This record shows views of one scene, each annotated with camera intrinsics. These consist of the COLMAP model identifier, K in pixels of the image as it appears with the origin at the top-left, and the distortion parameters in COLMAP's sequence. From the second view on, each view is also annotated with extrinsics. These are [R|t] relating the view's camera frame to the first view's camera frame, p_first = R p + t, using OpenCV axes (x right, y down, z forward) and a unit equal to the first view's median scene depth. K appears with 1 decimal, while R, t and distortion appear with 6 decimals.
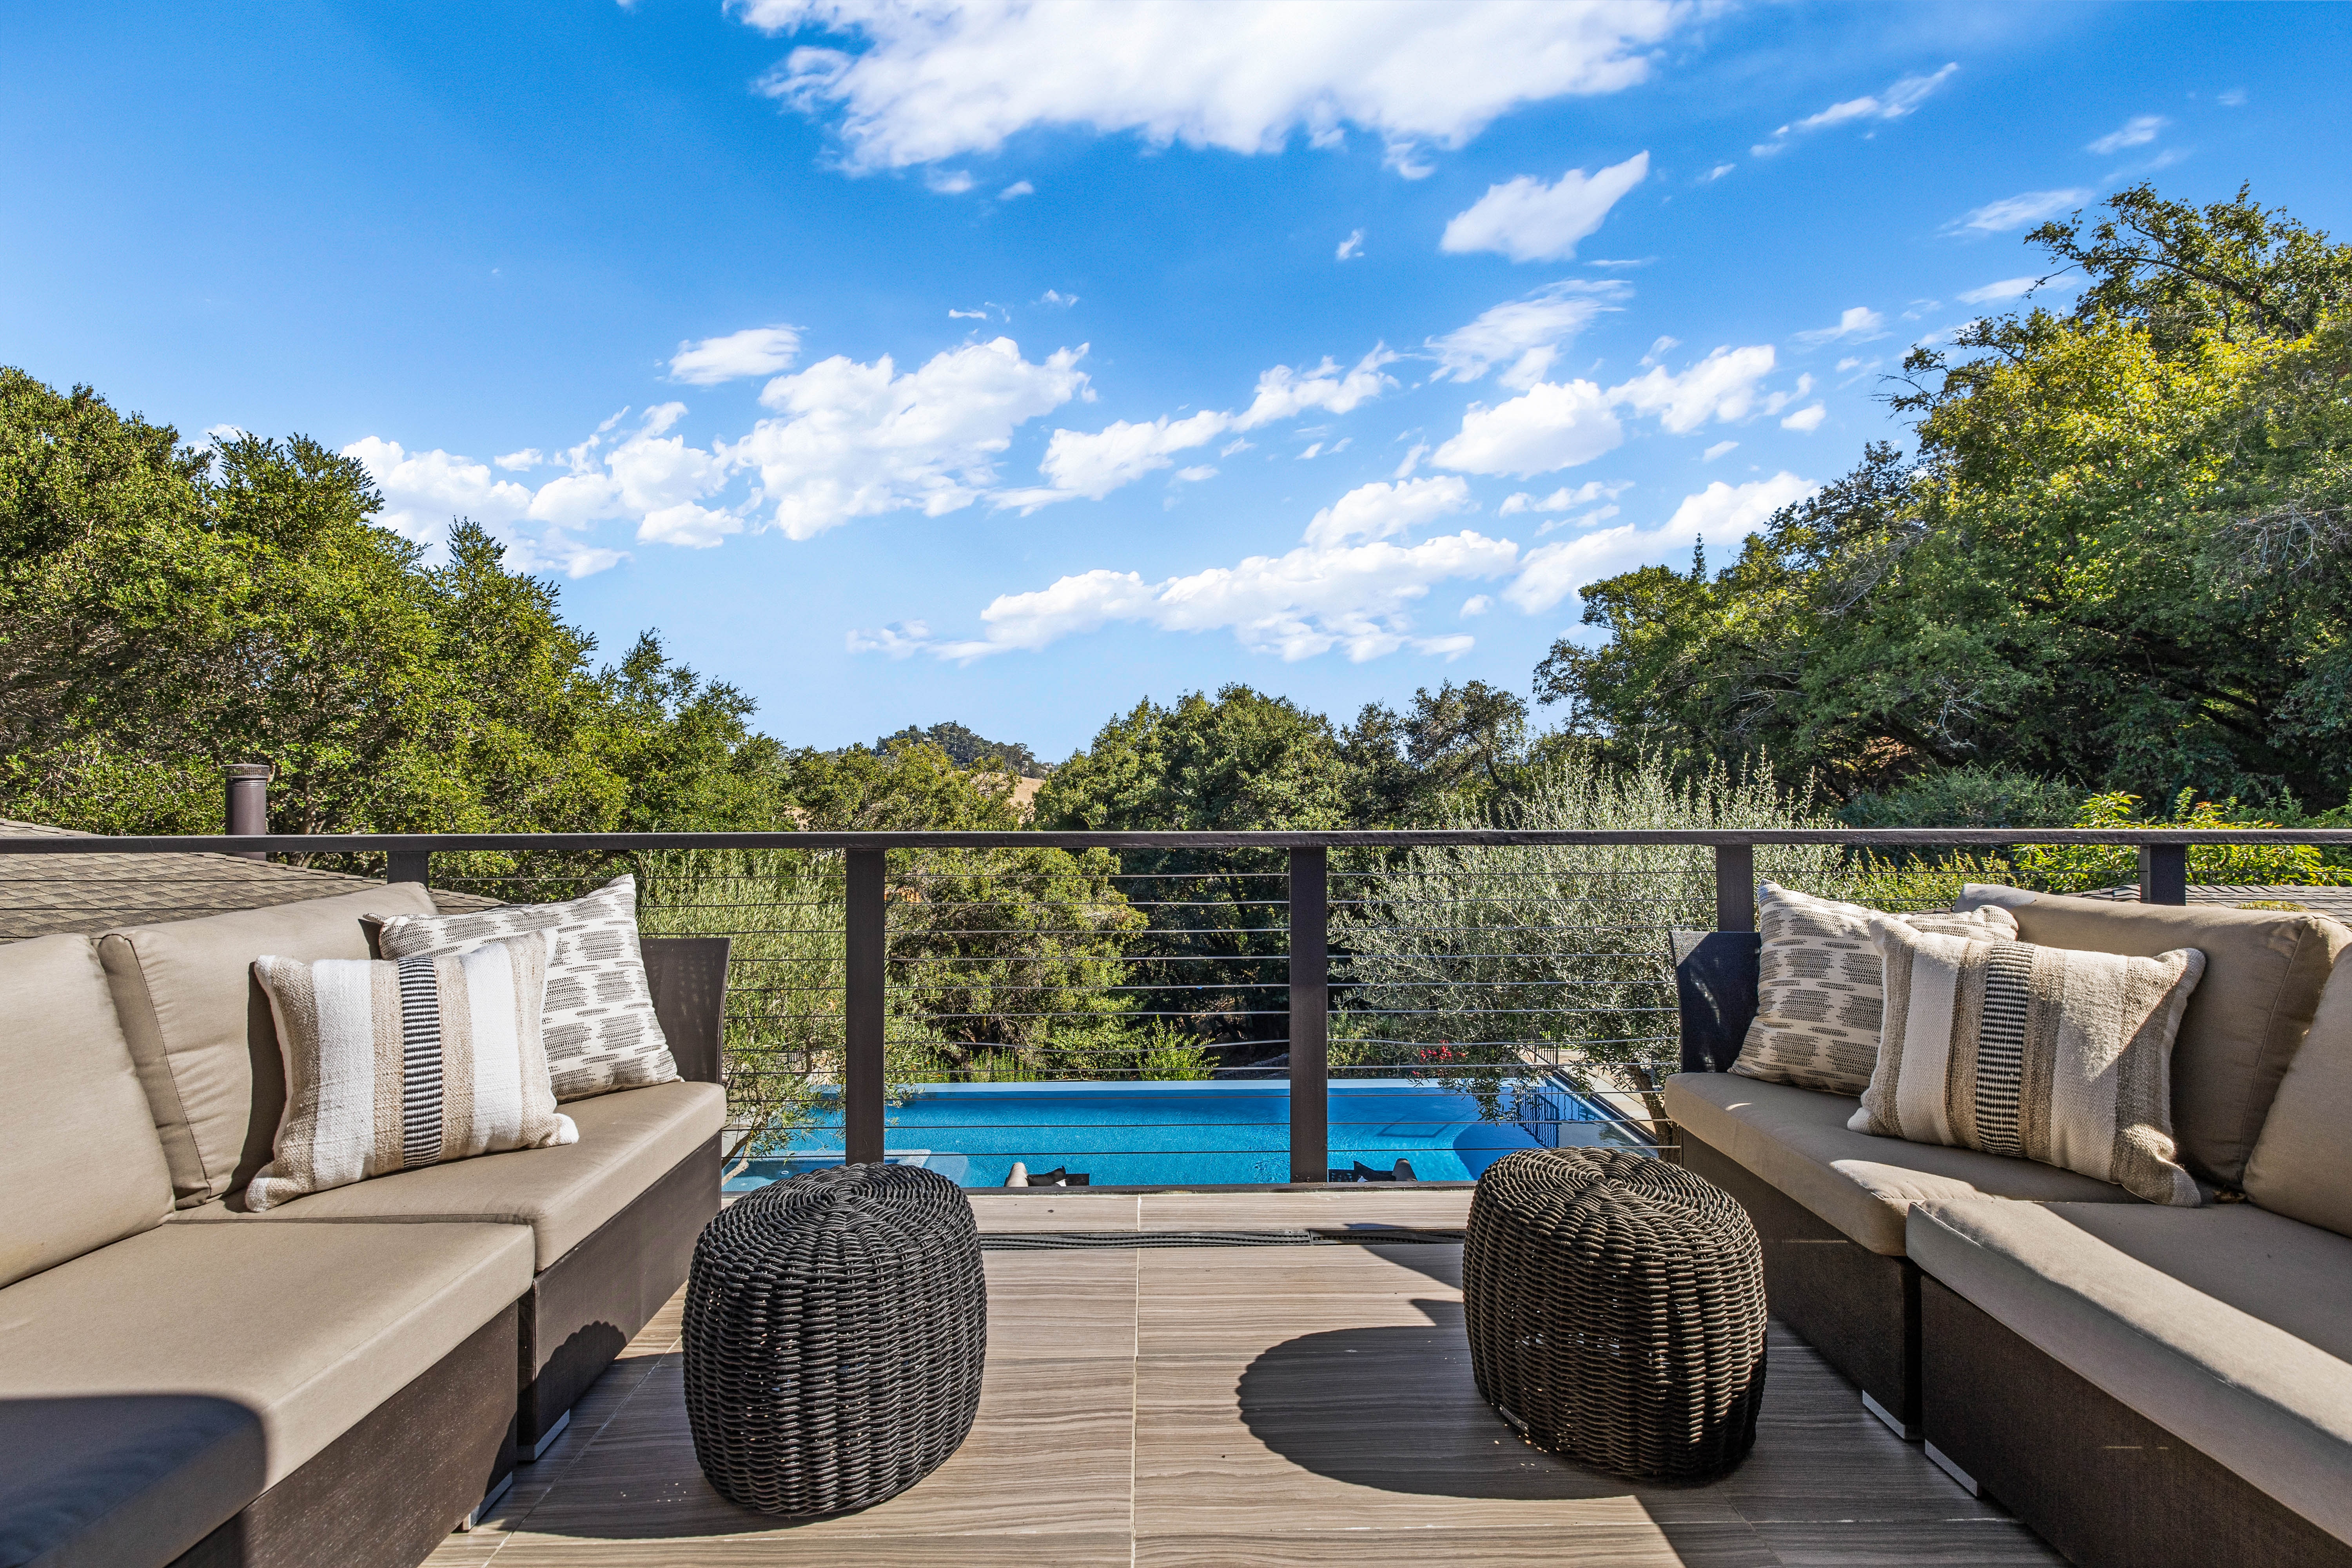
lens RADIAL K [[987.9, 0, 1168.8], [0, 987.9, 777.4], [0, 0, 1]] dist [0.000868, 0.000222]
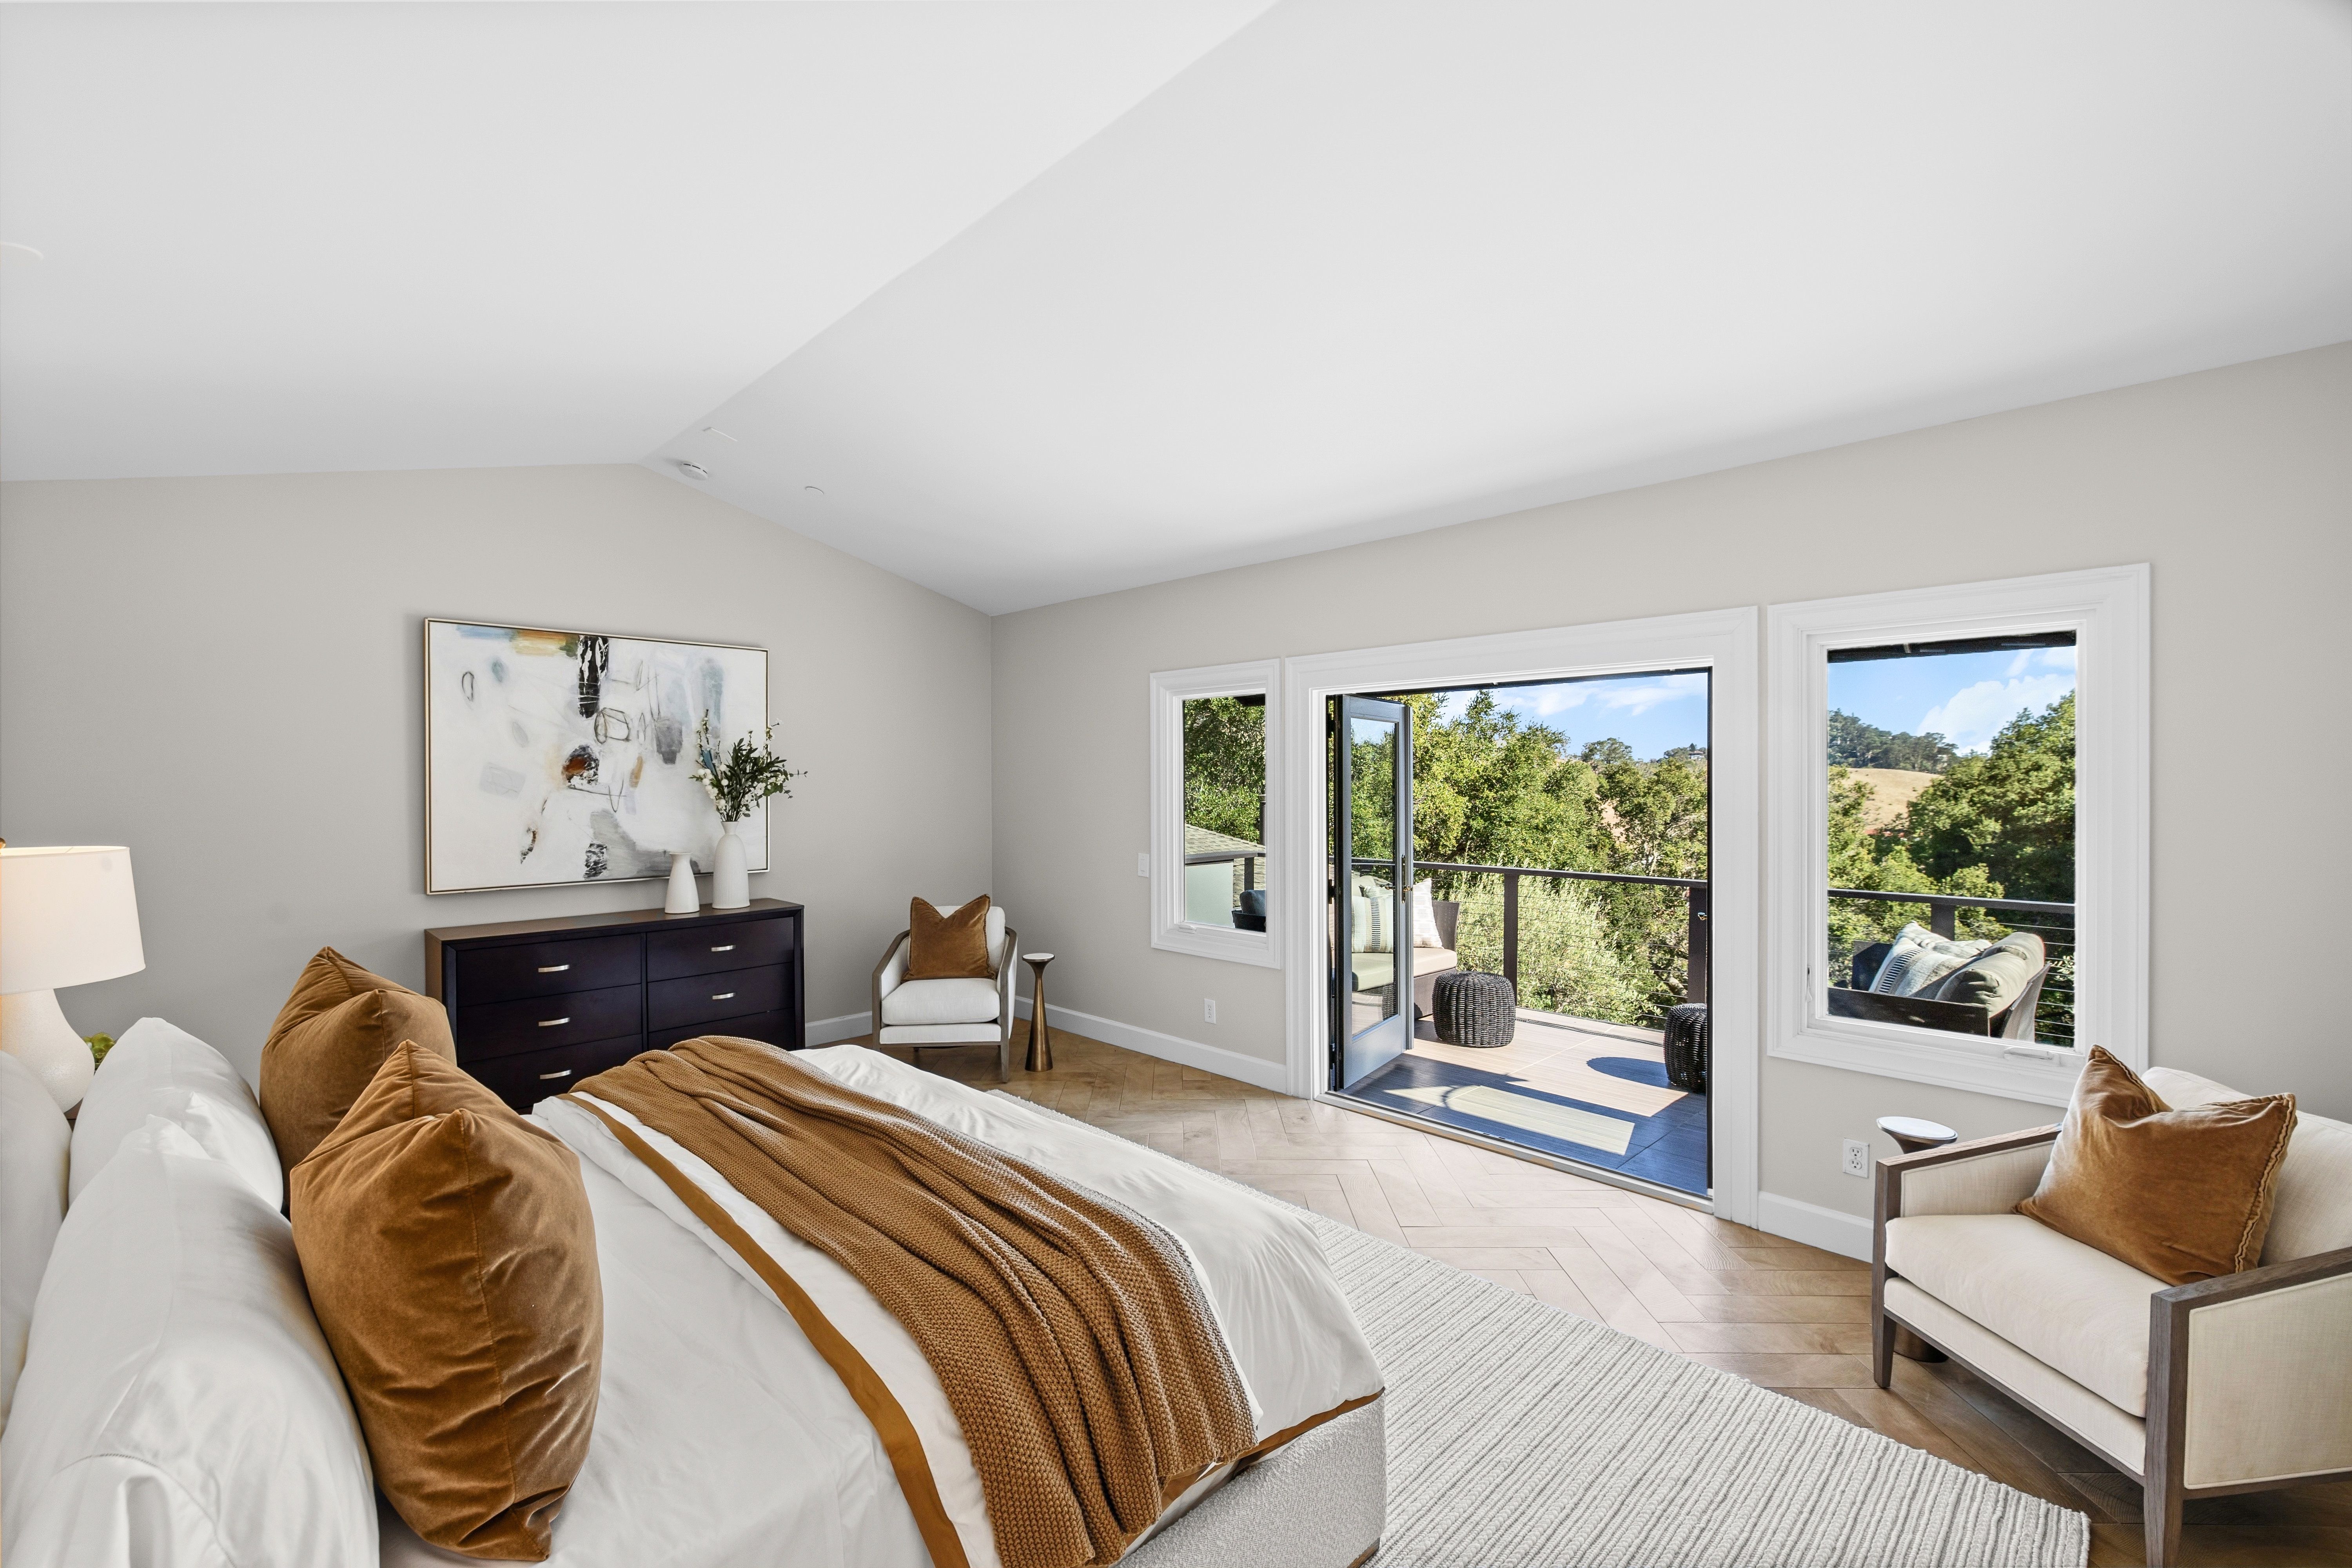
lens RADIAL K [[987.9, 0, 1168.8], [0, 987.9, 777.4], [0, 0, 1]] dist [0.000868, 0.000222]
pose [[0.688667, -0.000855, -0.725077, 0.140903], [0.002349, 0.999997, 0.001052, -0.027647], [0.725074, -0.002427, 0.688667, -0.212243]]
